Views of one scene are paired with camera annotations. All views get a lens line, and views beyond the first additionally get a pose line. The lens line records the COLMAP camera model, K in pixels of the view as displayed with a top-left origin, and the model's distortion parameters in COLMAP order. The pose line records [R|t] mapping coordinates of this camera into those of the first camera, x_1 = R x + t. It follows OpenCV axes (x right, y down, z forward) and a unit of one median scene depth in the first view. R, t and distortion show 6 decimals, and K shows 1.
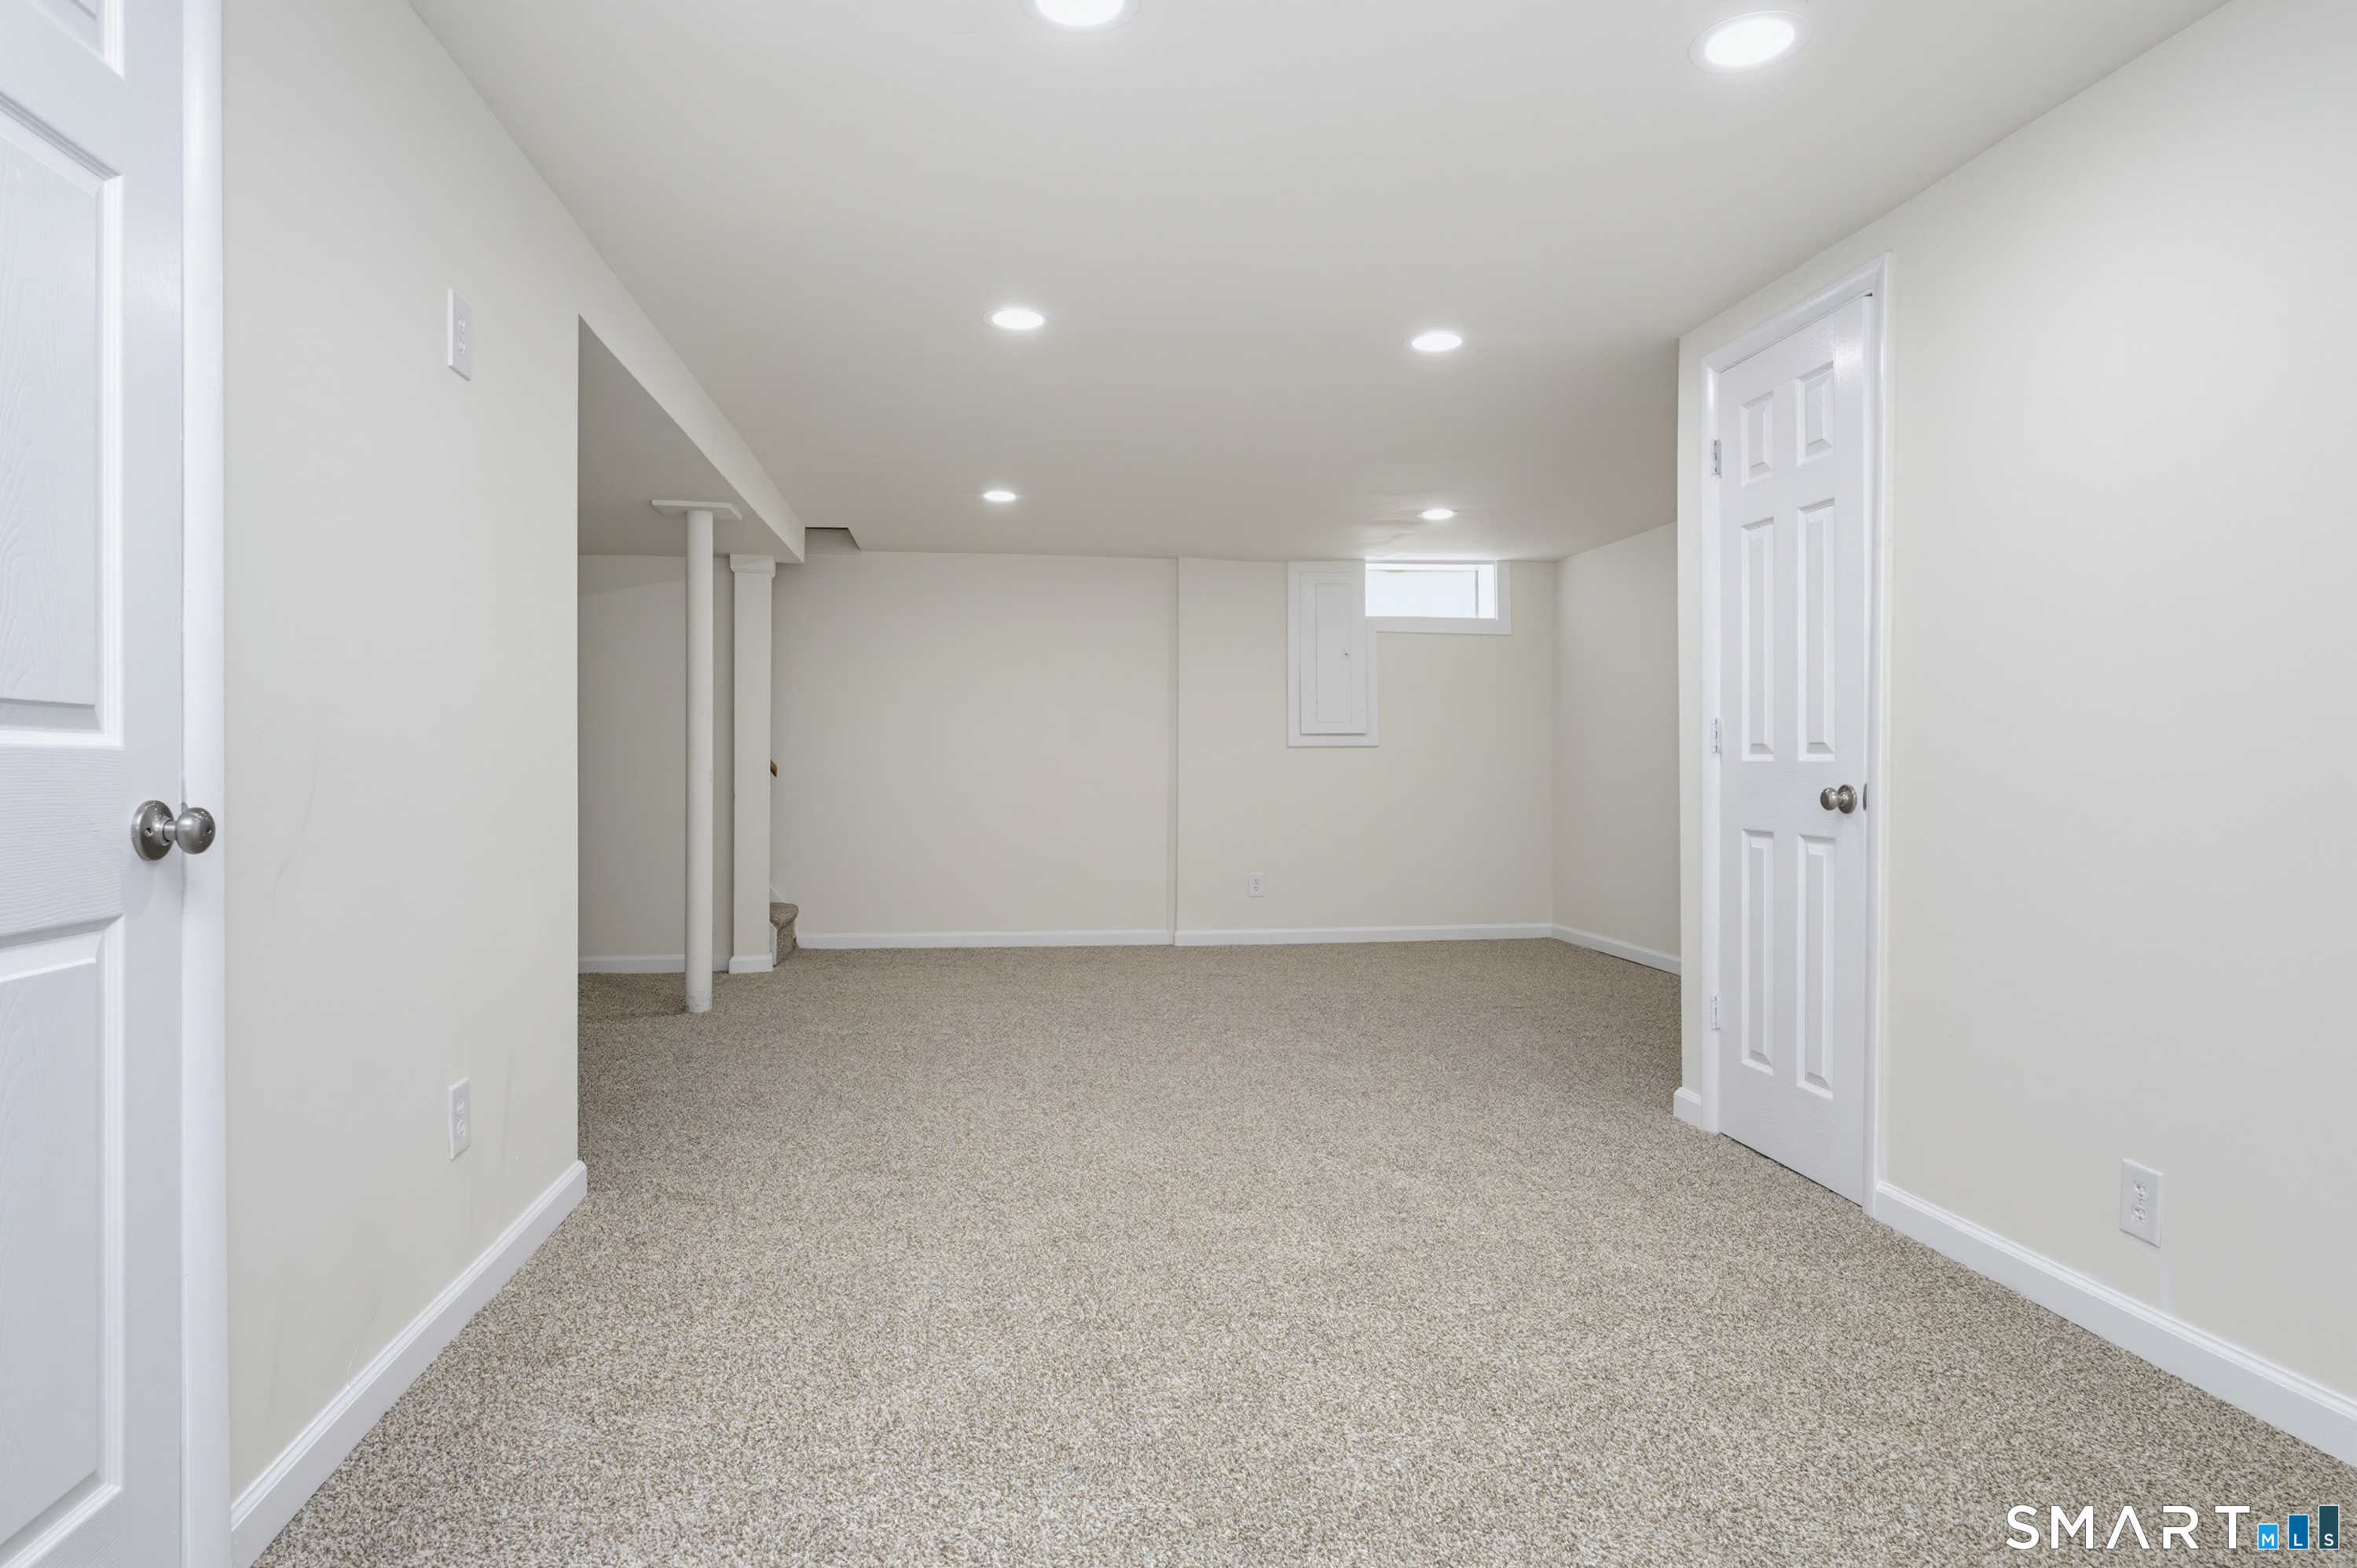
lens RADIAL K [[1352.5, 0, 1186.1], [0, 1352.5, 776.7], [0, 0, 1]] dist [0.000719, -0.000671]
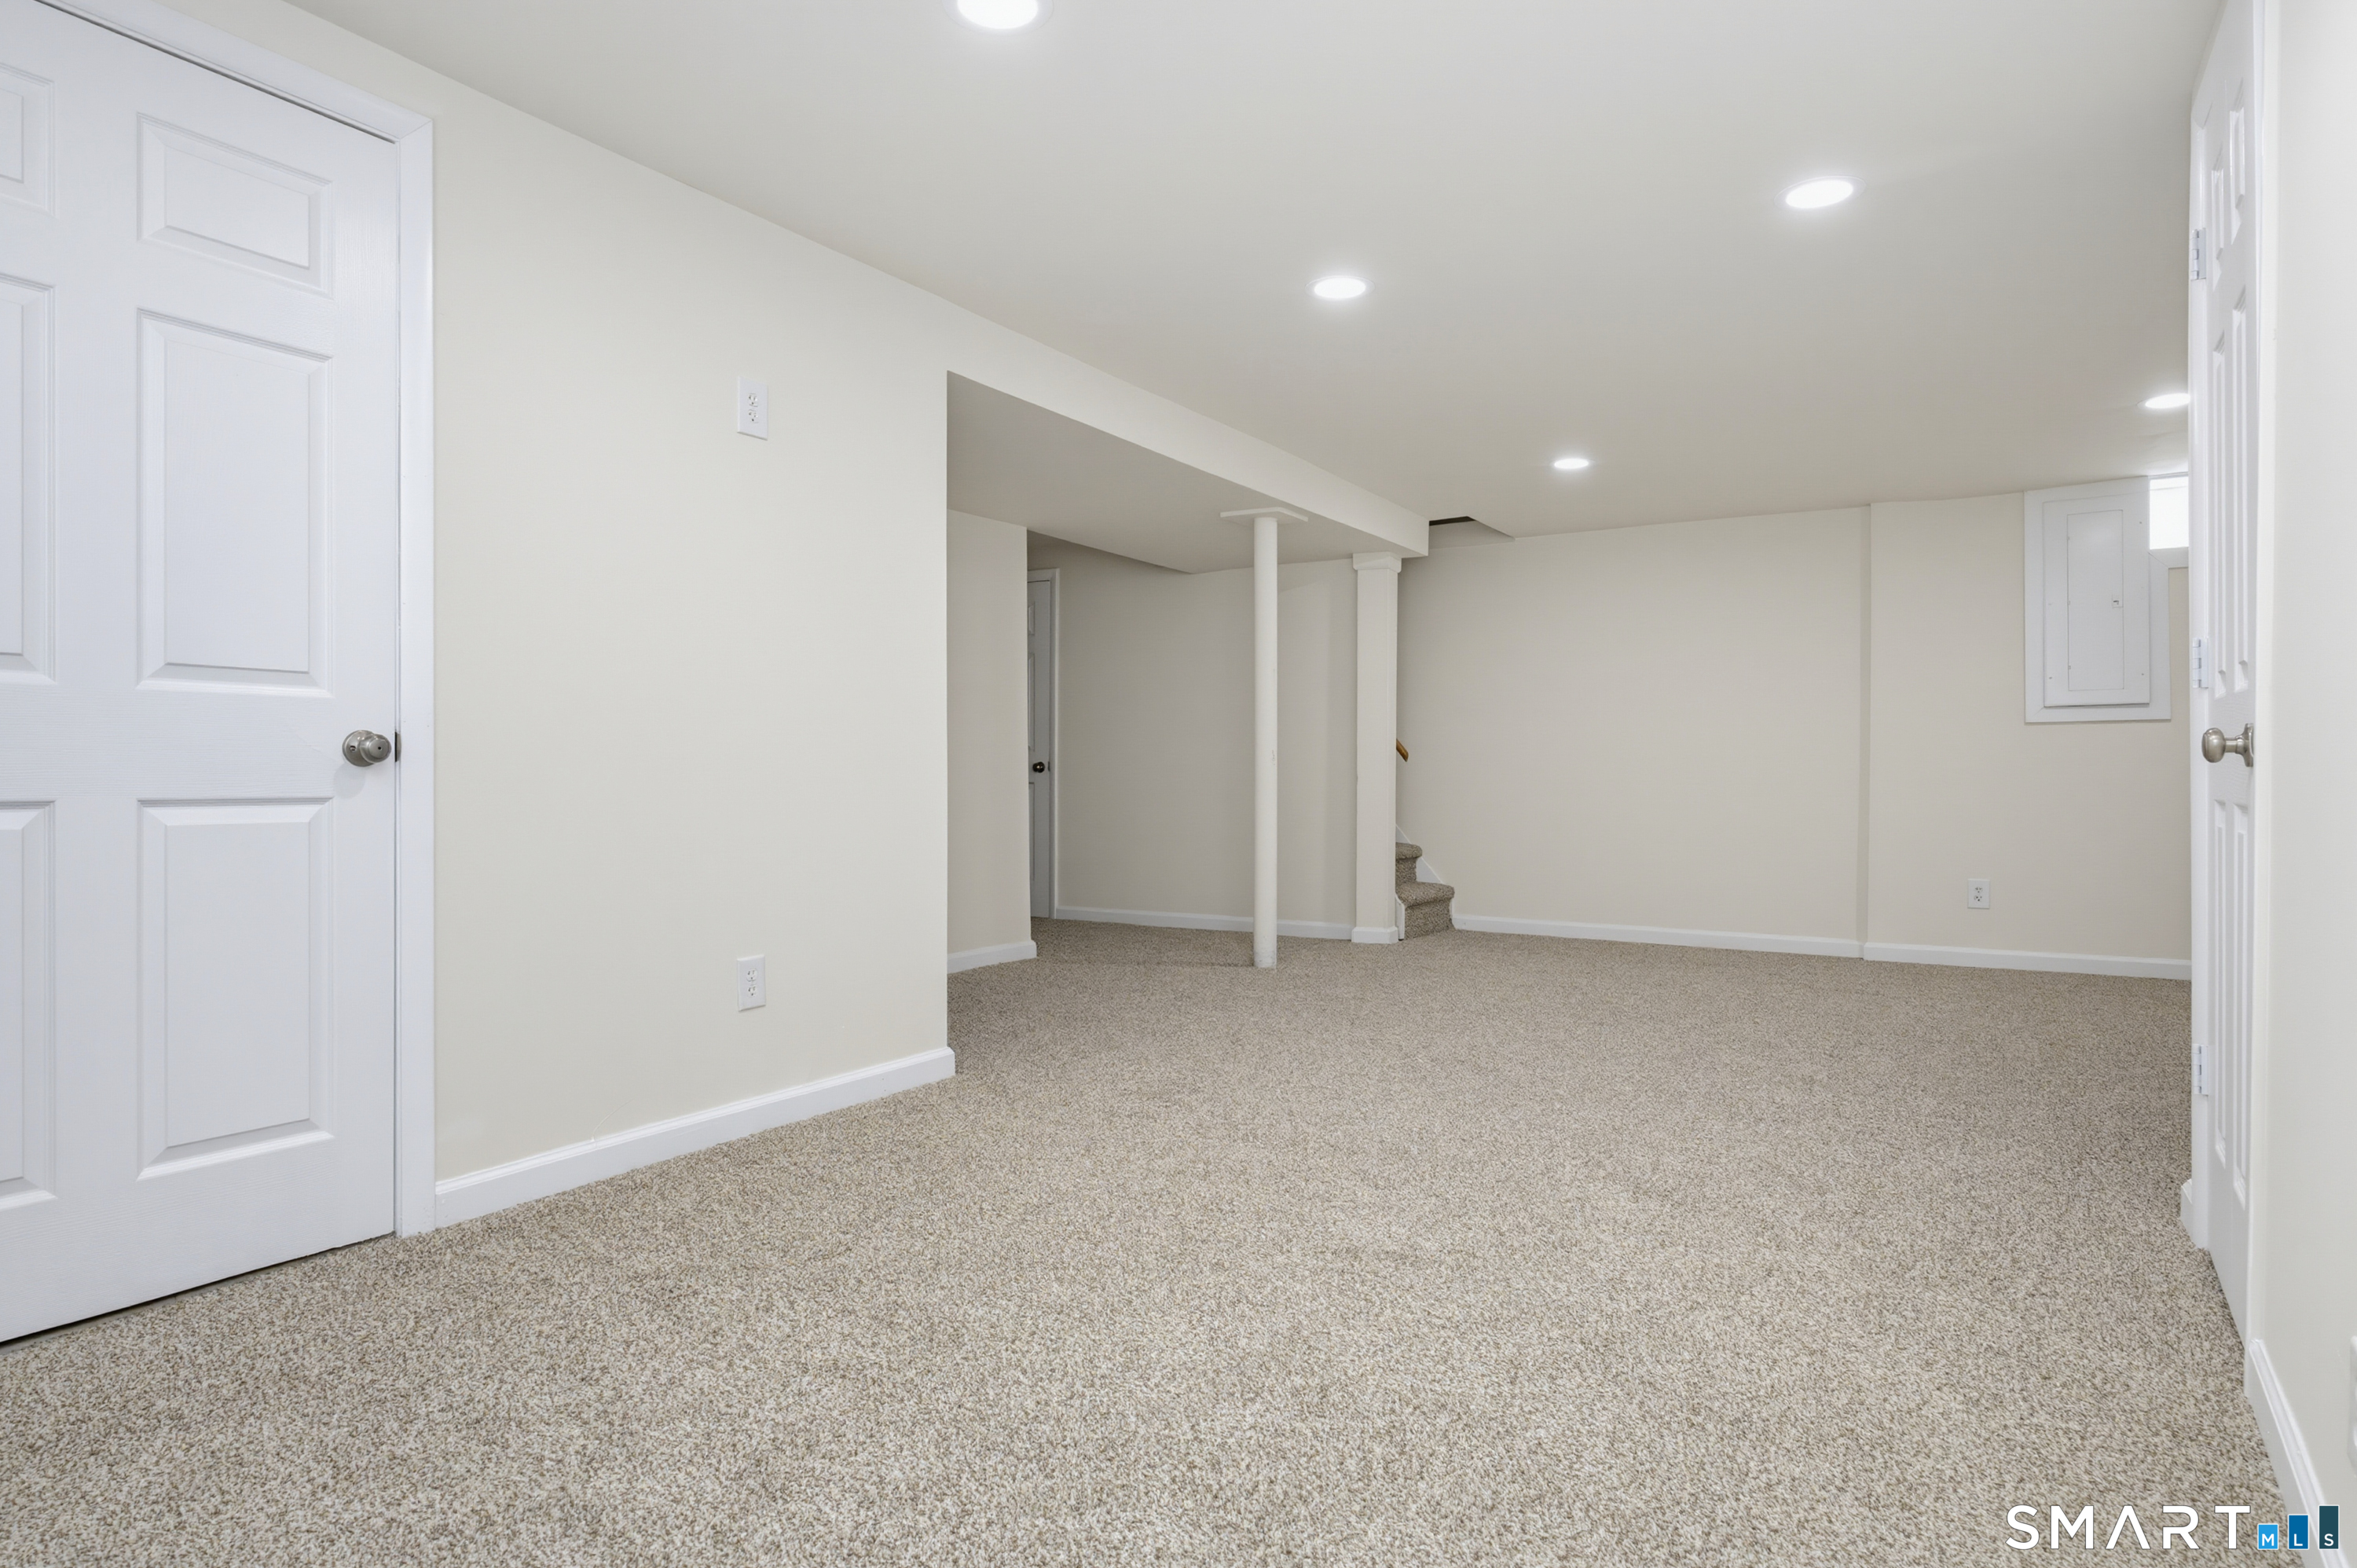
lens RADIAL K [[1352.5, 0, 1203.2], [0, 1352.5, 779.6], [0, 0, 1]] dist [0.000719, -0.000671]
pose [[0.768352, 0.001719, -0.640025, 0.258531], [-0.004548, 0.999986, -0.002775, 0.018769], [0.640011, 0.005043, 0.768349, 0.091391]]
